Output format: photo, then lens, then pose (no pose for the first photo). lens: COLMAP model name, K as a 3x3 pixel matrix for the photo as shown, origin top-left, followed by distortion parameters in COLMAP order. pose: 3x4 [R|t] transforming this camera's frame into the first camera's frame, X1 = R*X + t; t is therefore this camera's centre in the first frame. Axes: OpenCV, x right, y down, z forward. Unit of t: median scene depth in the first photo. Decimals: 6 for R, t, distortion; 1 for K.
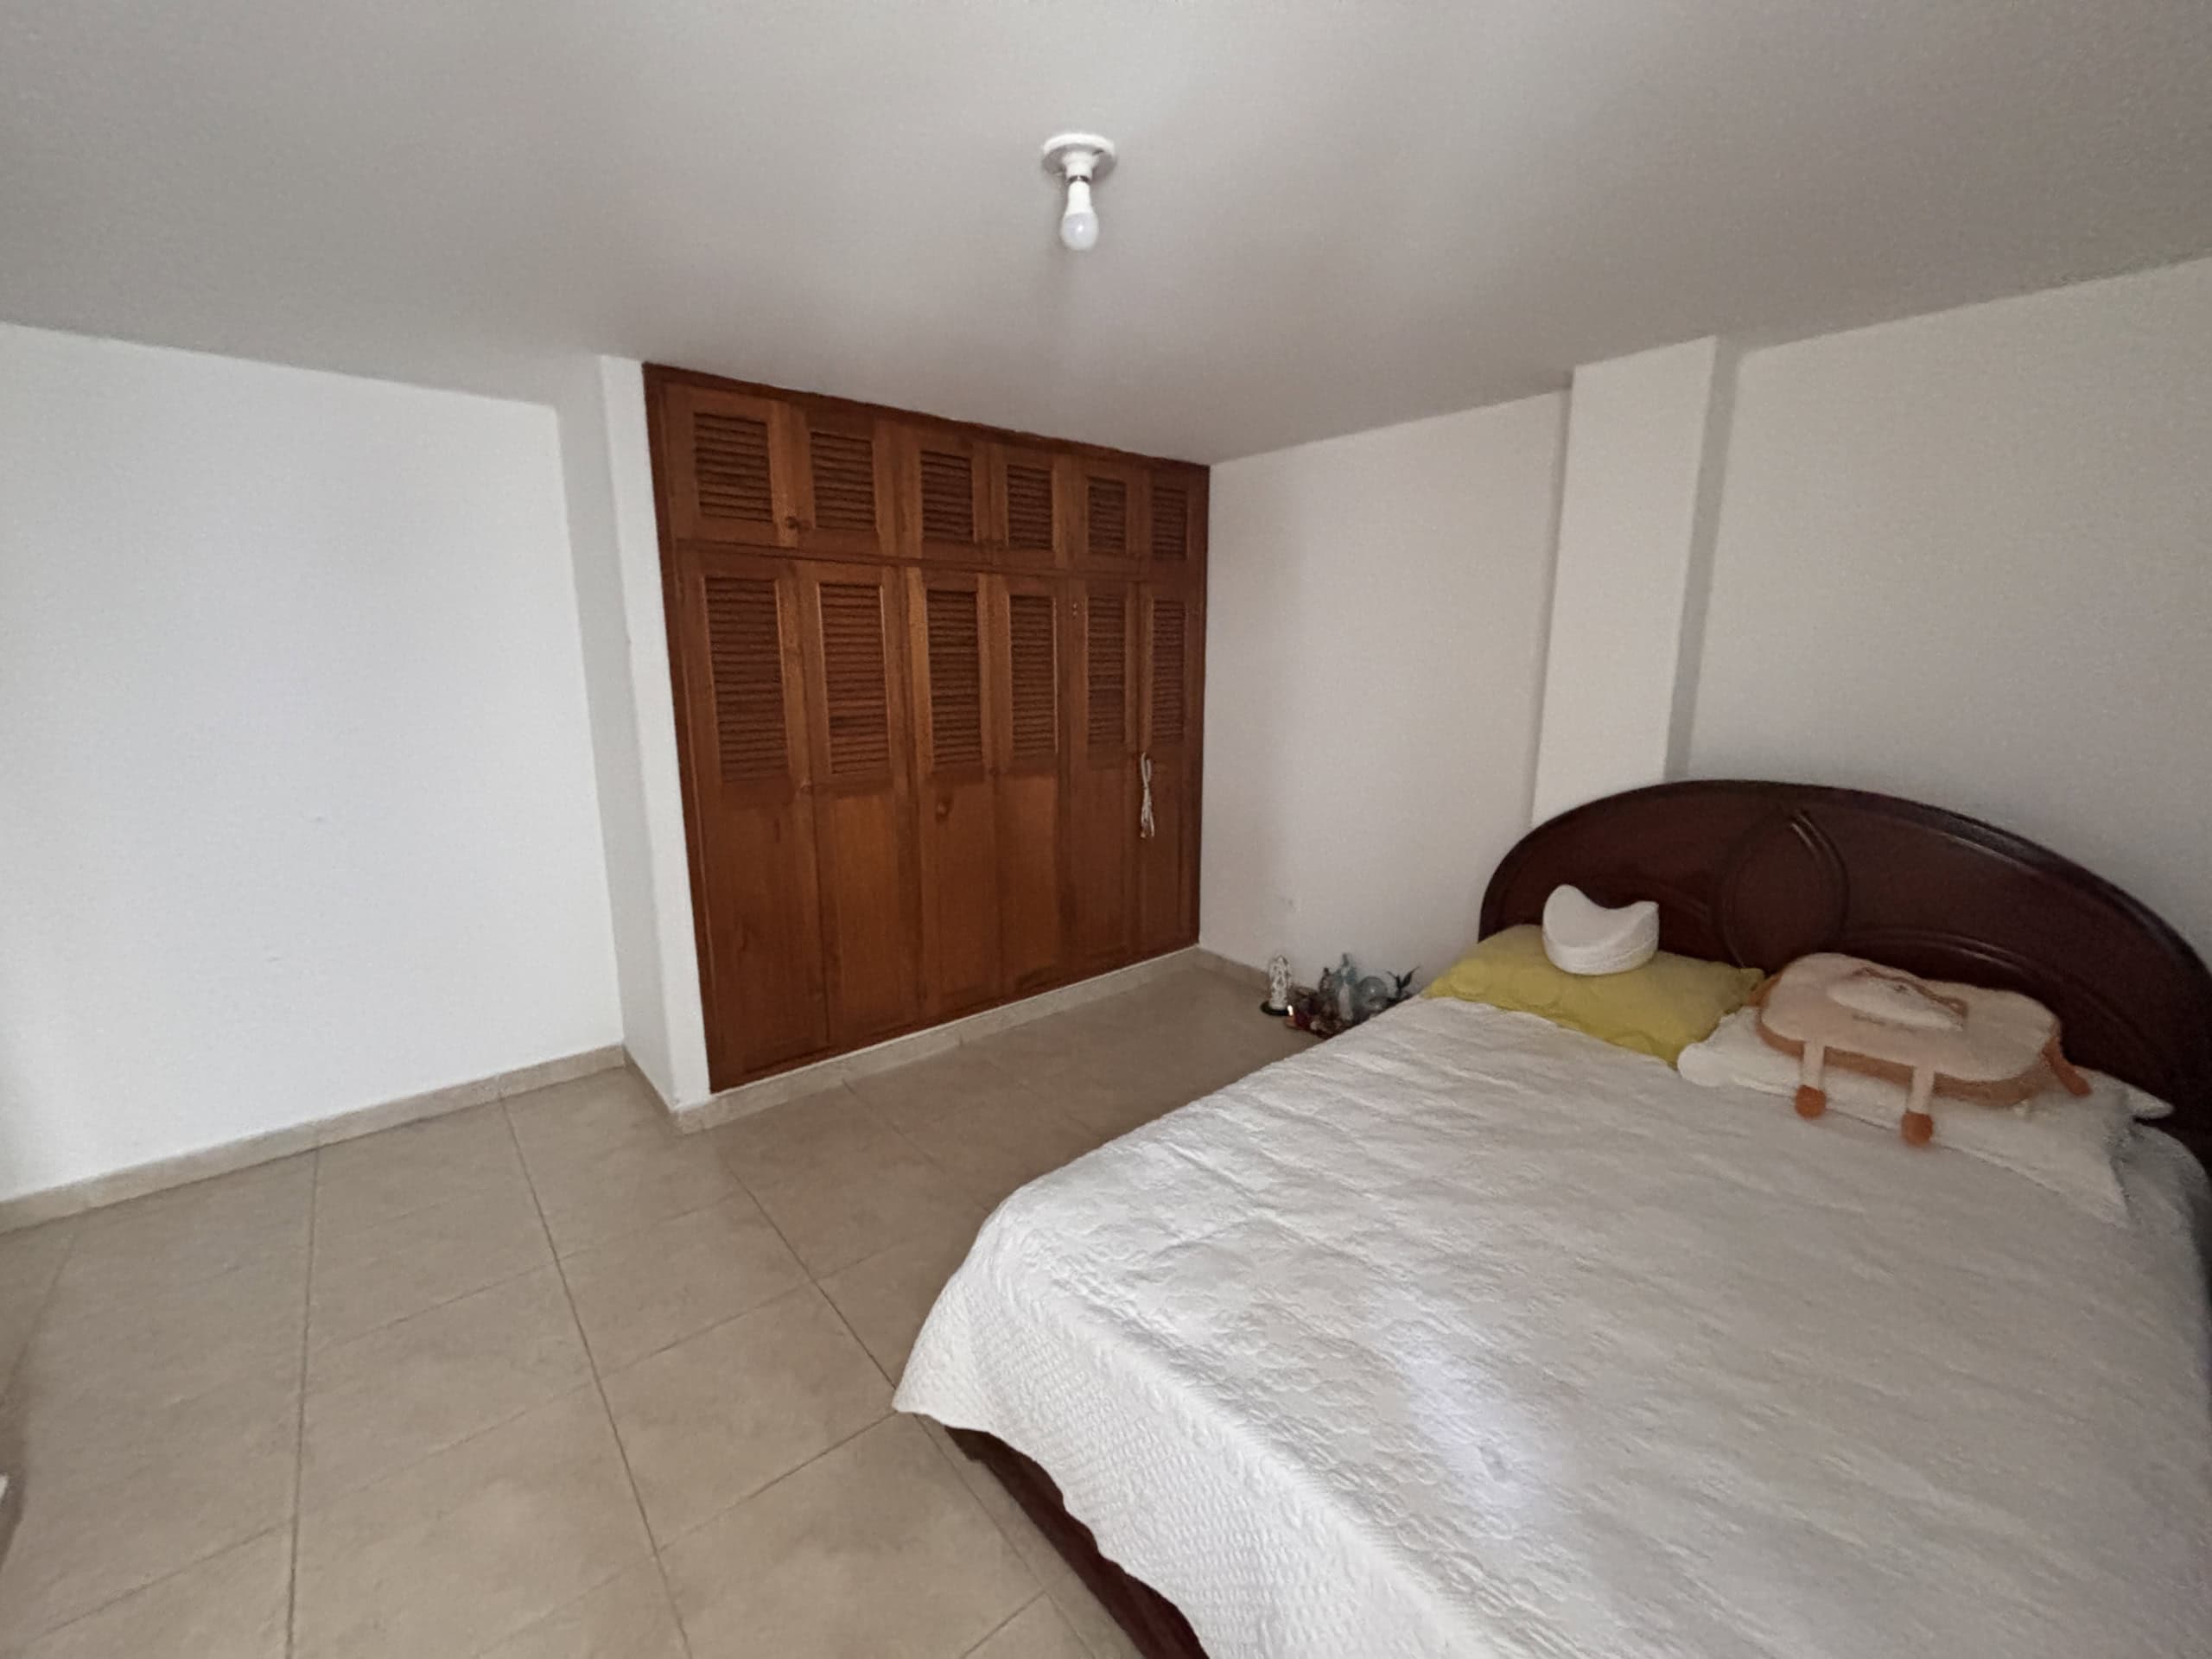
lens RADIAL K [[895.3, 0, 1094.1], [0, 895.3, 827.2], [0, 0, 1]] dist [-0.003026, -0.000184]
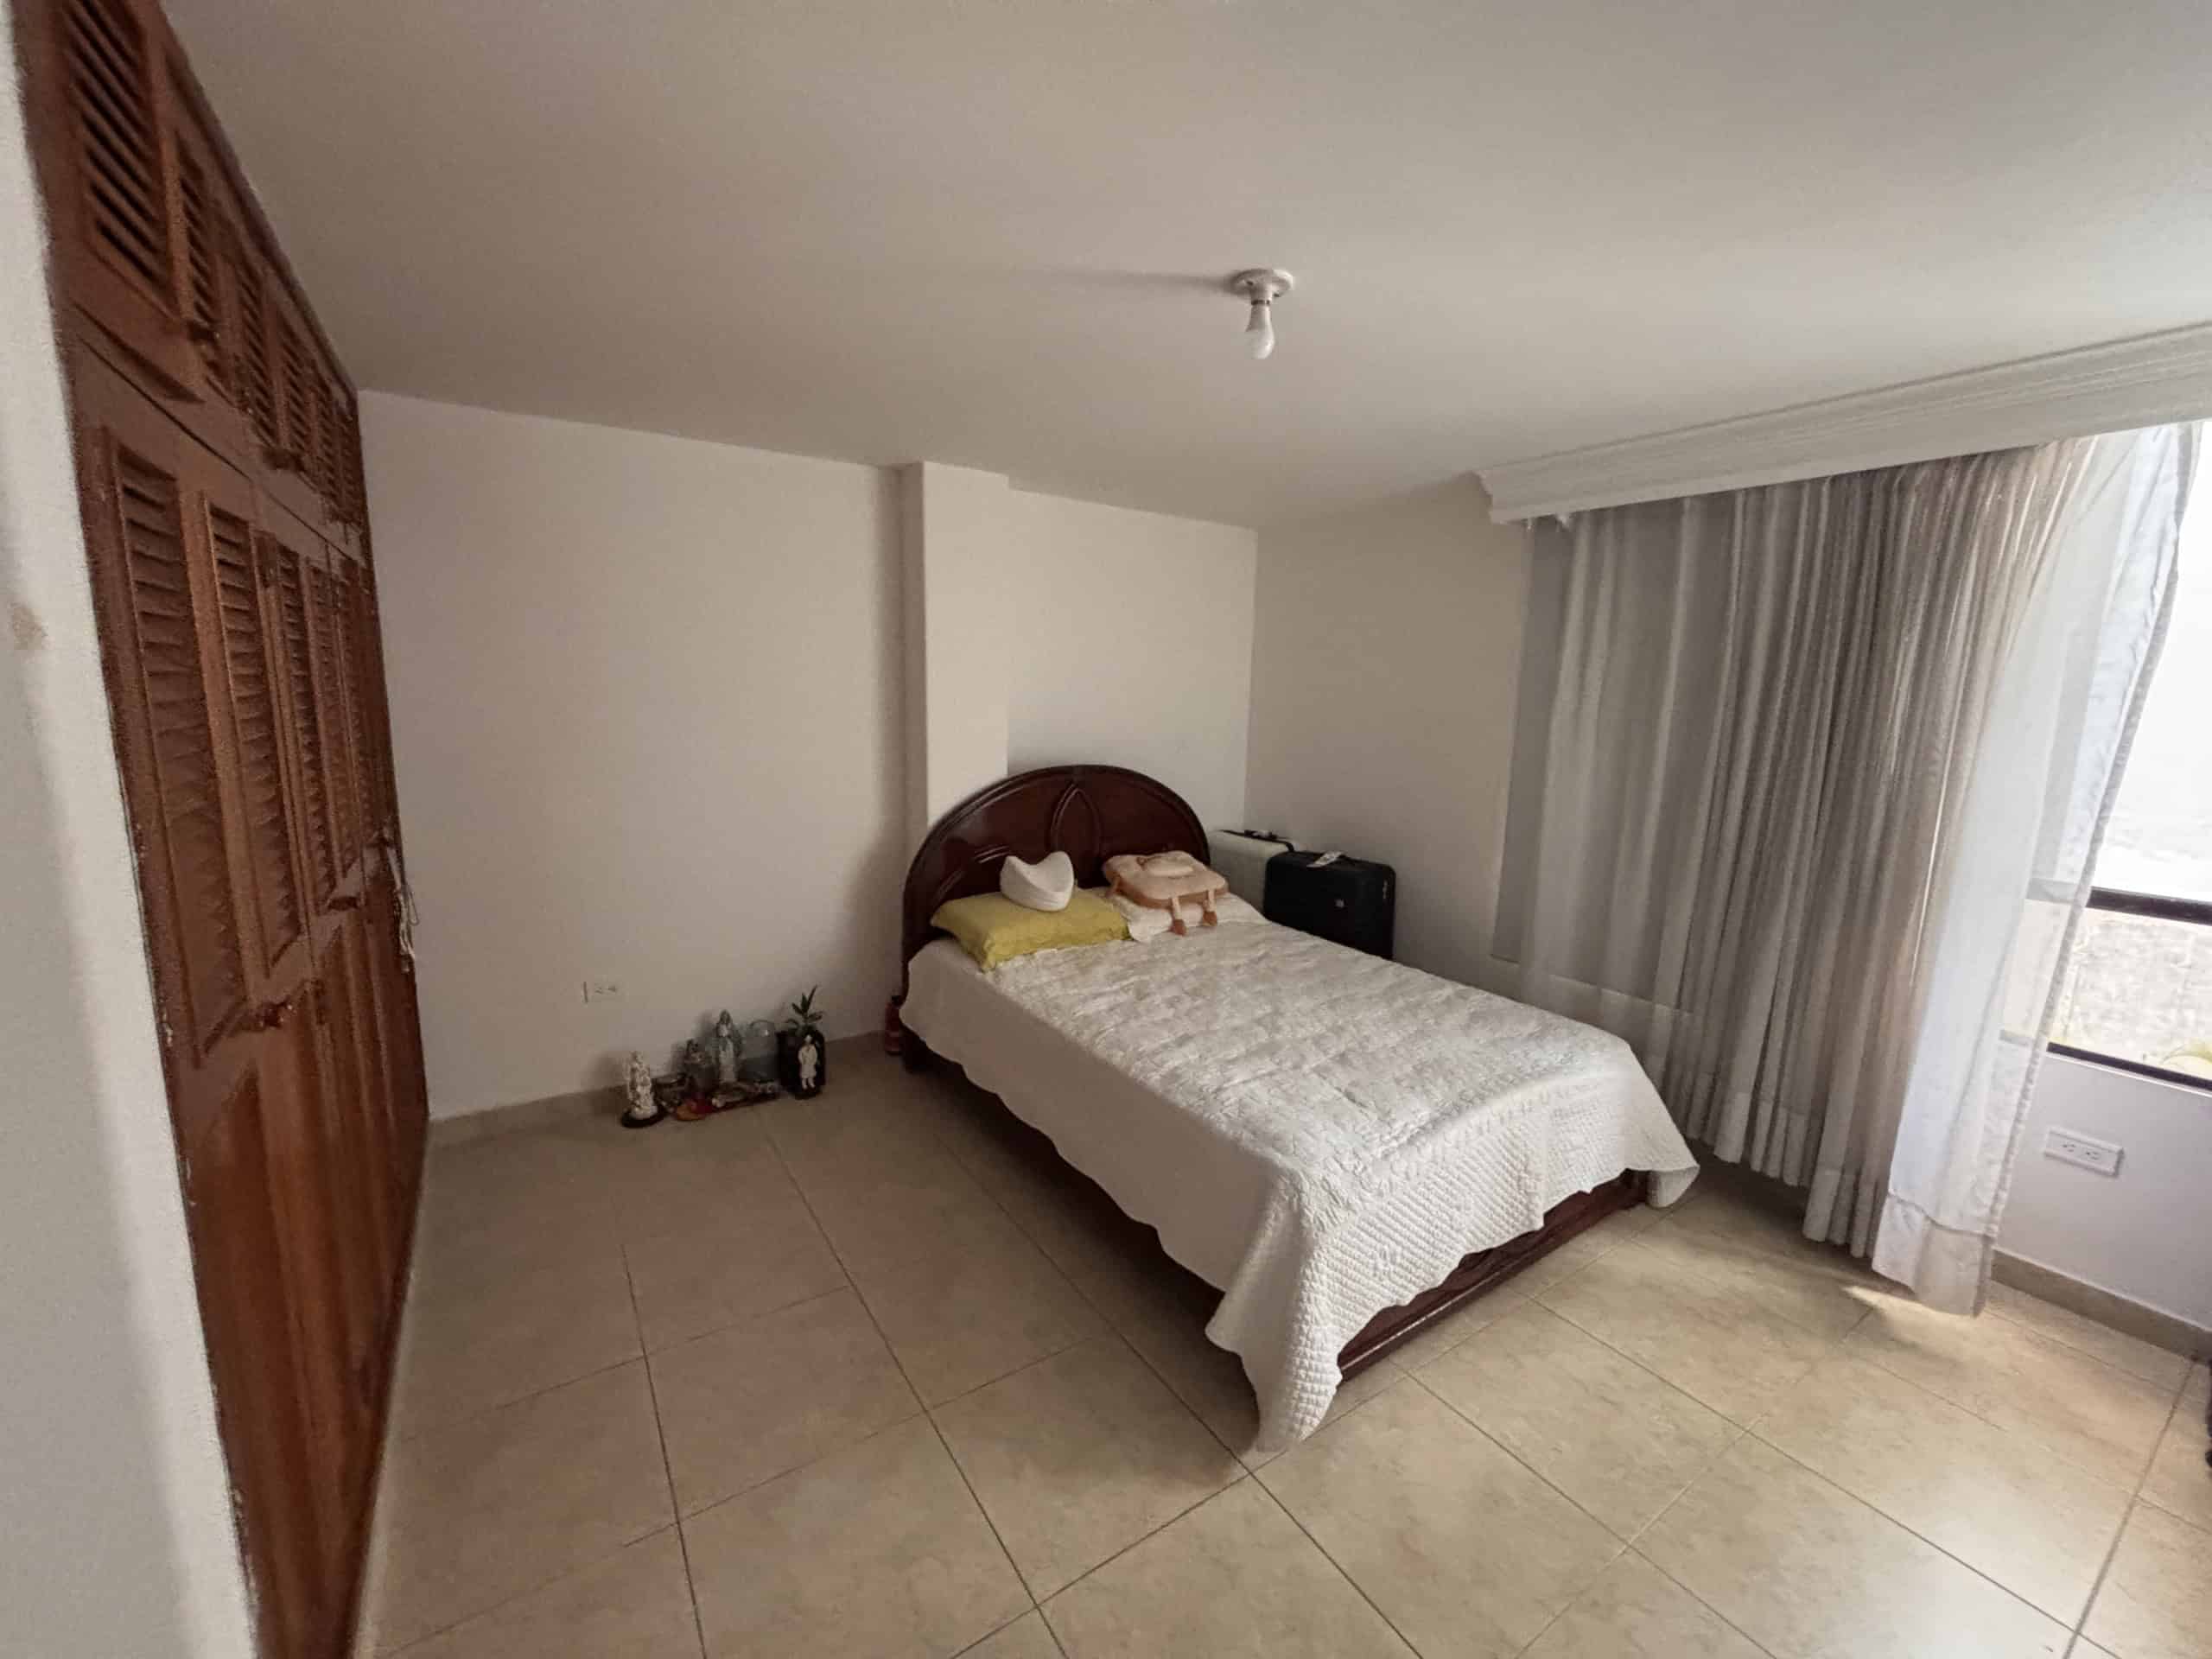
lens RADIAL K [[895.3, 0, 1094.1], [0, 895.3, 827.2], [0, 0, 1]] dist [-0.003026, -0.000184]
pose [[0.117368, -0.150840, 0.981566, -0.932248], [0.184617, 0.974482, 0.127676, -0.151199], [-0.975777, 0.166228, 0.142221, 0.816153]]
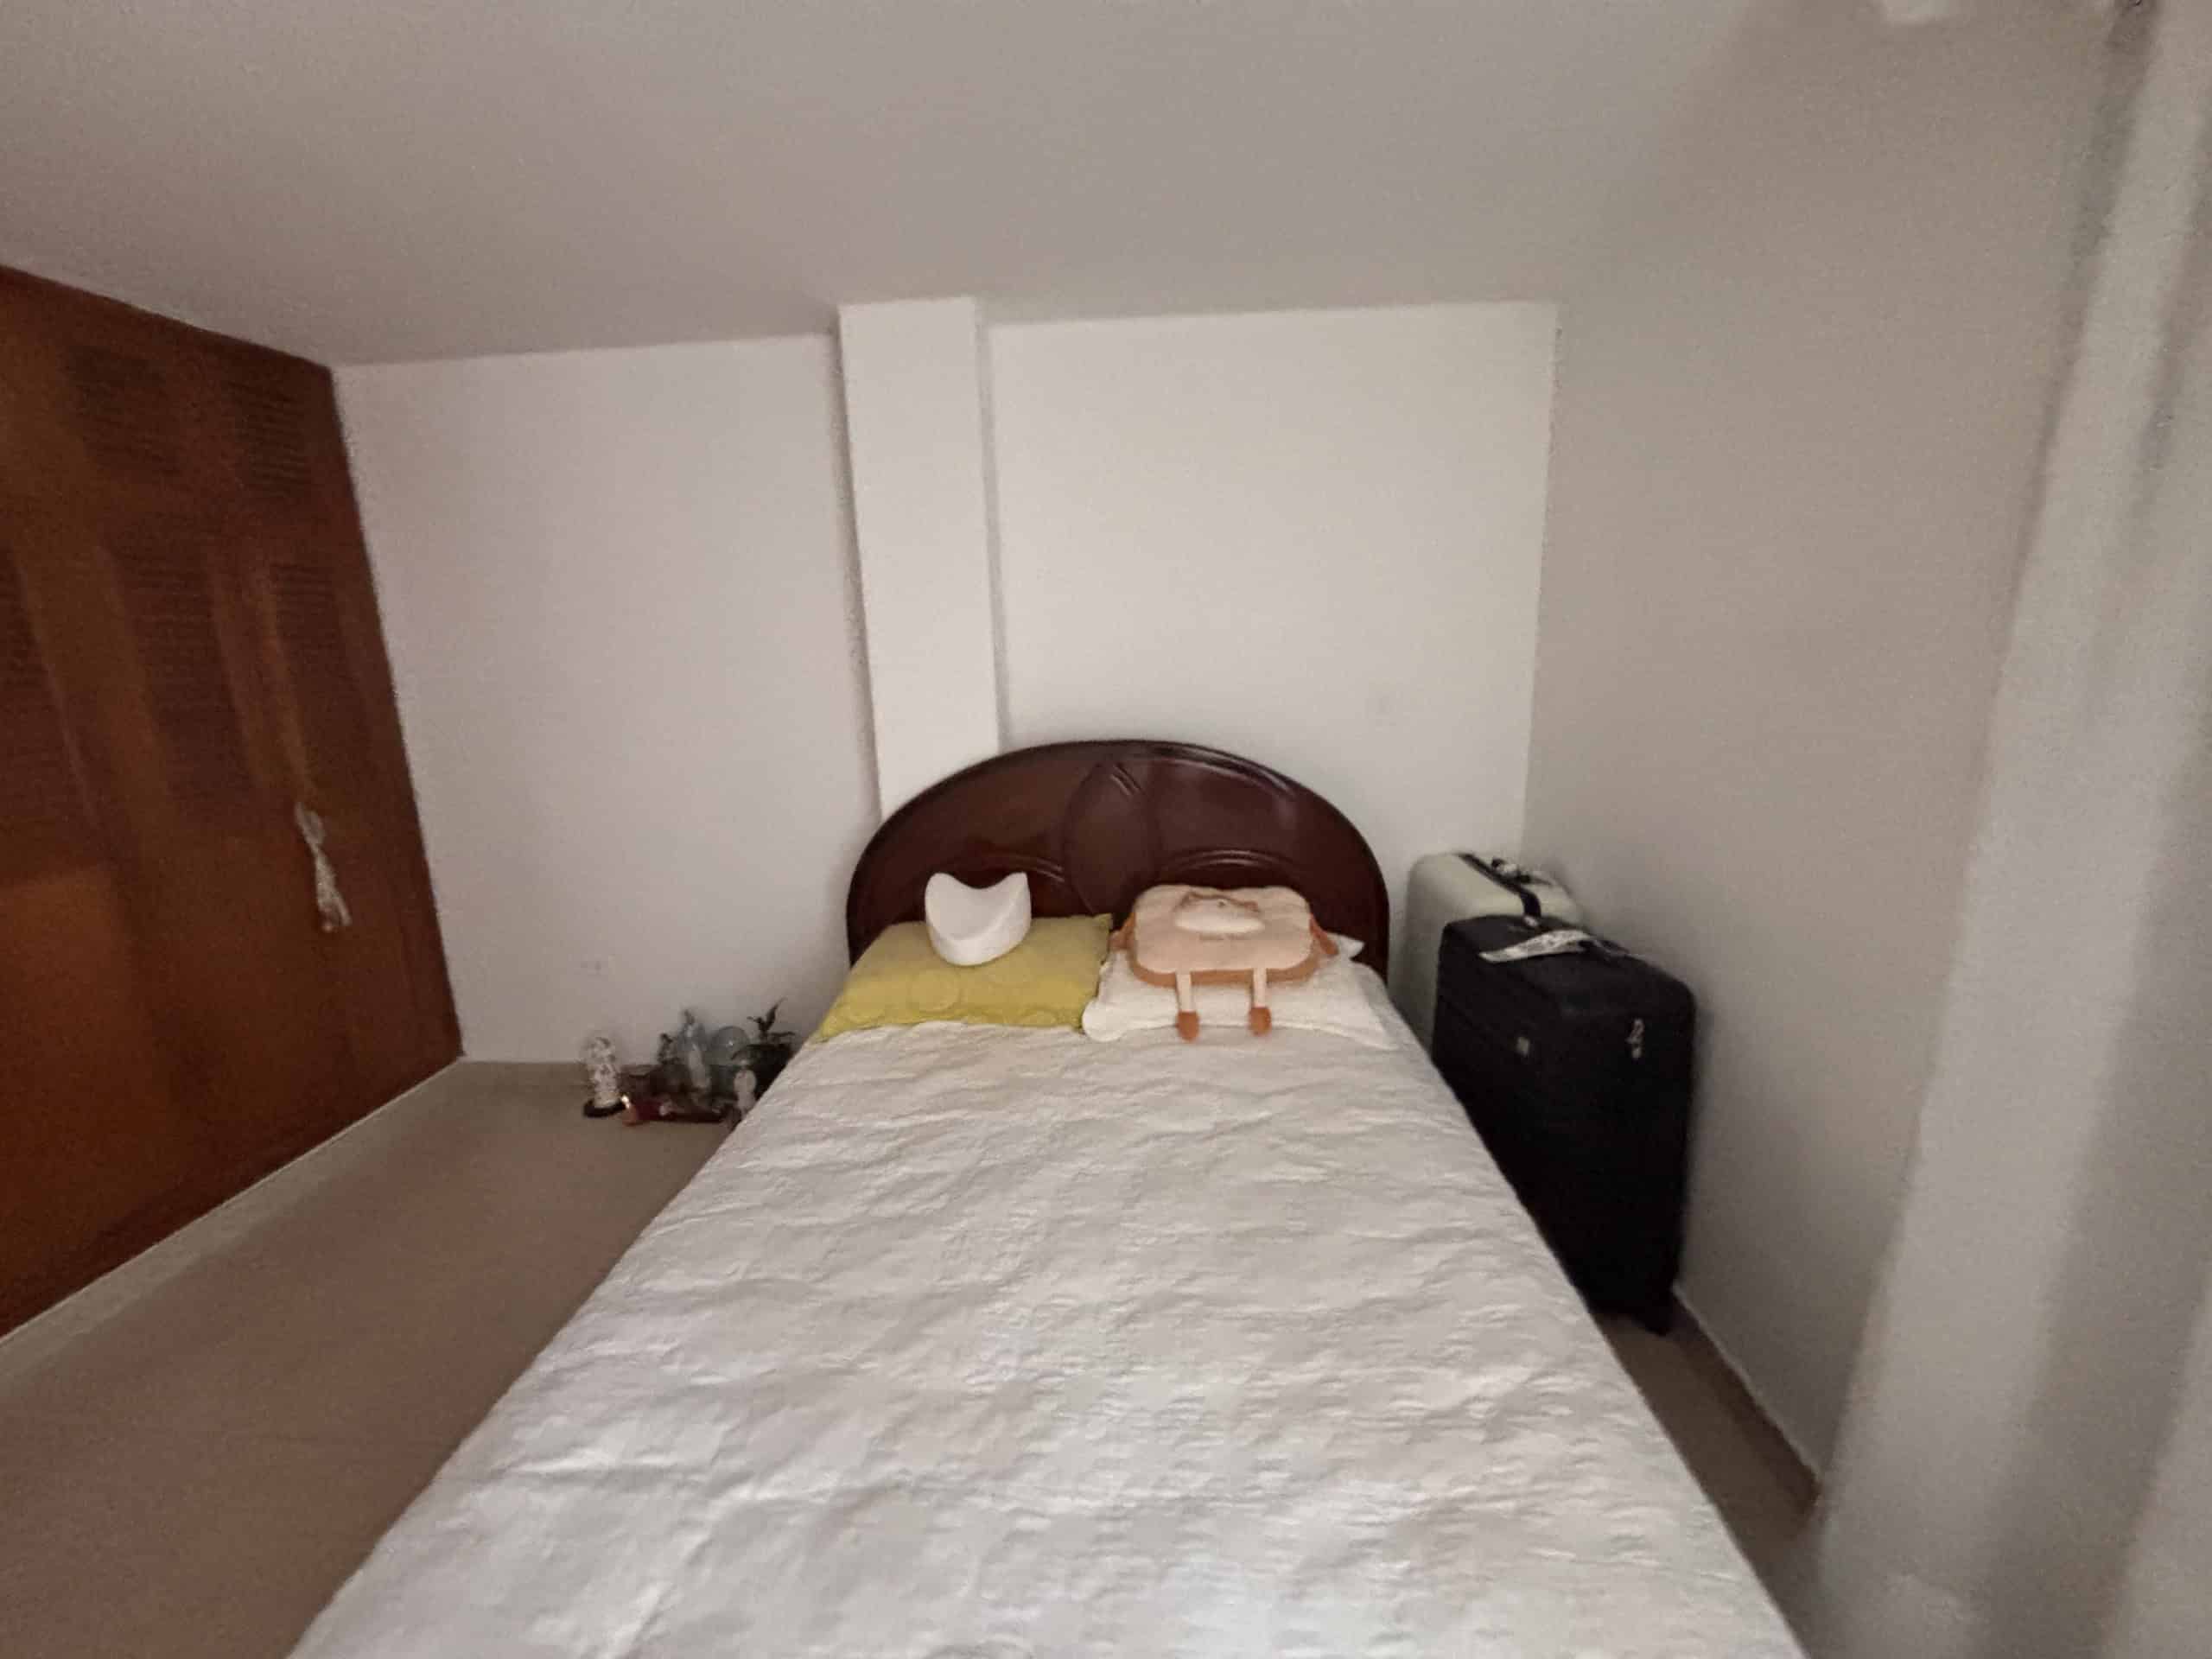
lens RADIAL K [[895.8, 0, 1100.3], [0, 895.8, 824.4], [0, 0, 1]] dist [-0.000761, 0.000665]
pose [[0.697120, -0.167401, 0.697137, 0.009522], [0.171225, 0.983096, 0.064846, -0.019727], [-0.696208, 0.074162, 0.713999, 0.263490]]
